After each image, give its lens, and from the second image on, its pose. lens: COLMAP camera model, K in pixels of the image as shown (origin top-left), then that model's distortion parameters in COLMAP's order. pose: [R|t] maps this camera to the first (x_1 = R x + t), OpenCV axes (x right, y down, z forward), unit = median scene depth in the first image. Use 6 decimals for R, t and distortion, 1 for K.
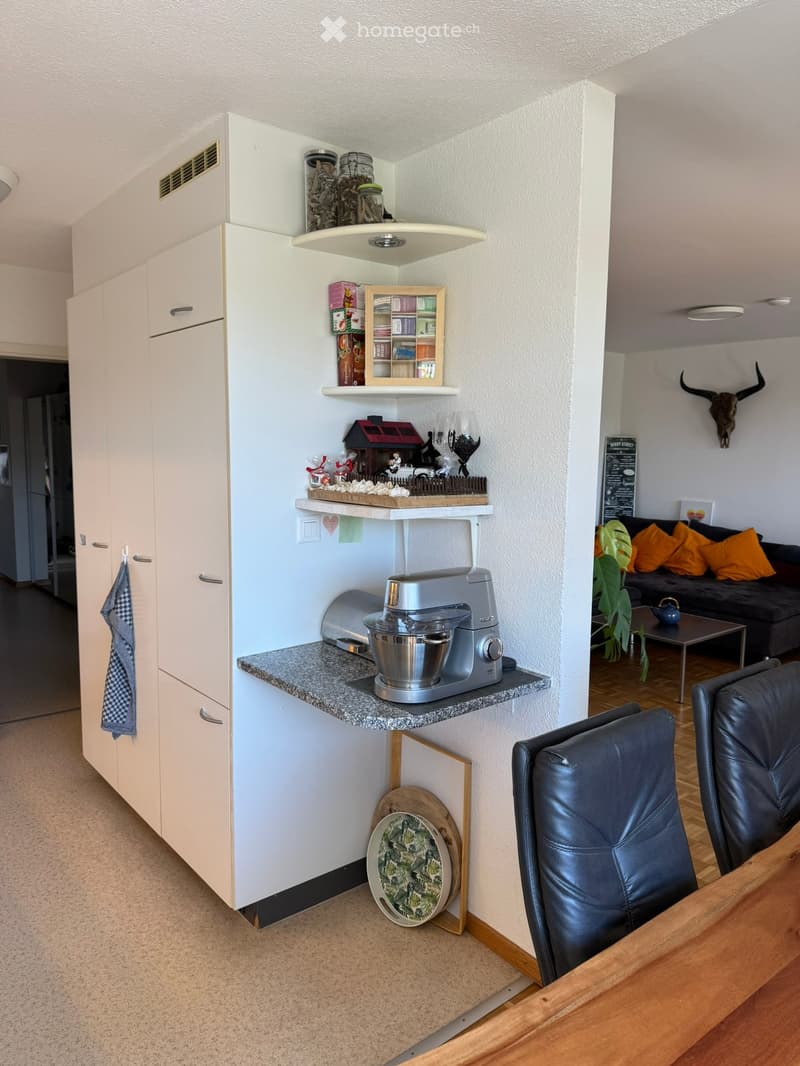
lens RADIAL K [[733.6, 0, 400.0], [0, 733.6, 533.0], [0, 0, 1]] dist [0.003528, -0.003711]
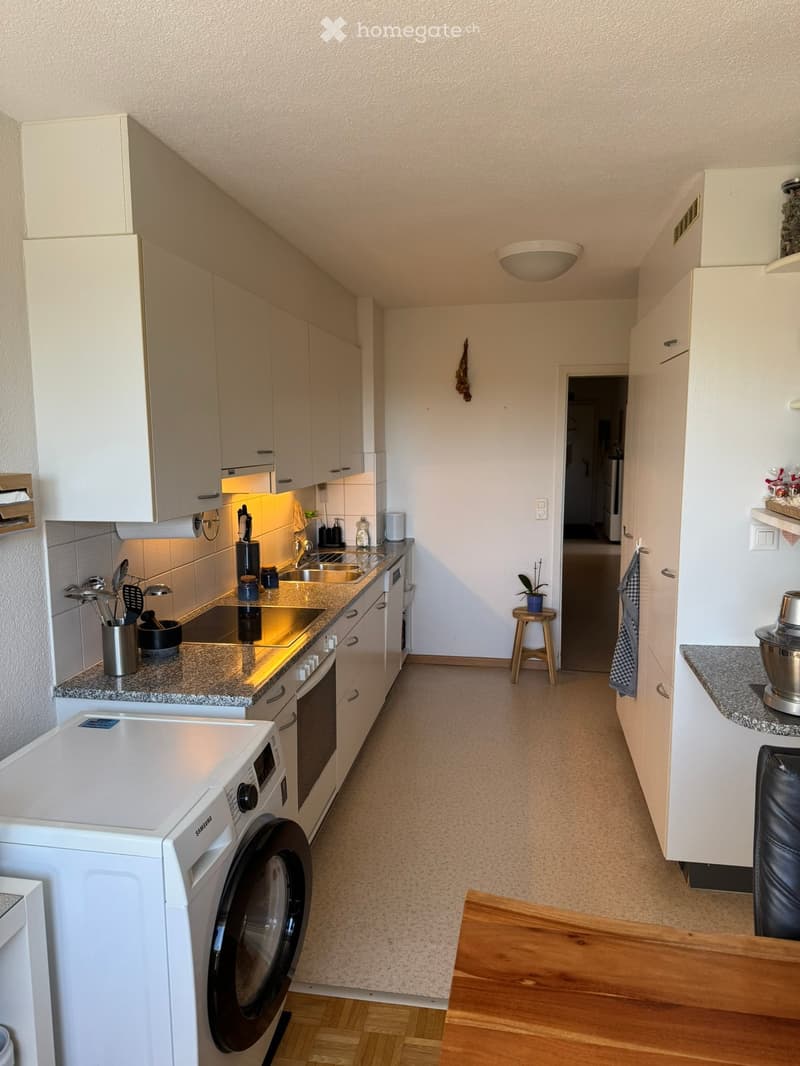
lens RADIAL K [[733.6, 0, 400.0], [0, 733.6, 533.0], [0, 0, 1]] dist [0.003528, -0.003711]
pose [[0.659573, 0.089702, -0.746269, 0.332205], [-0.074476, 0.995767, 0.053868, -0.033349], [0.747942, 0.020049, 0.663461, -0.097890]]
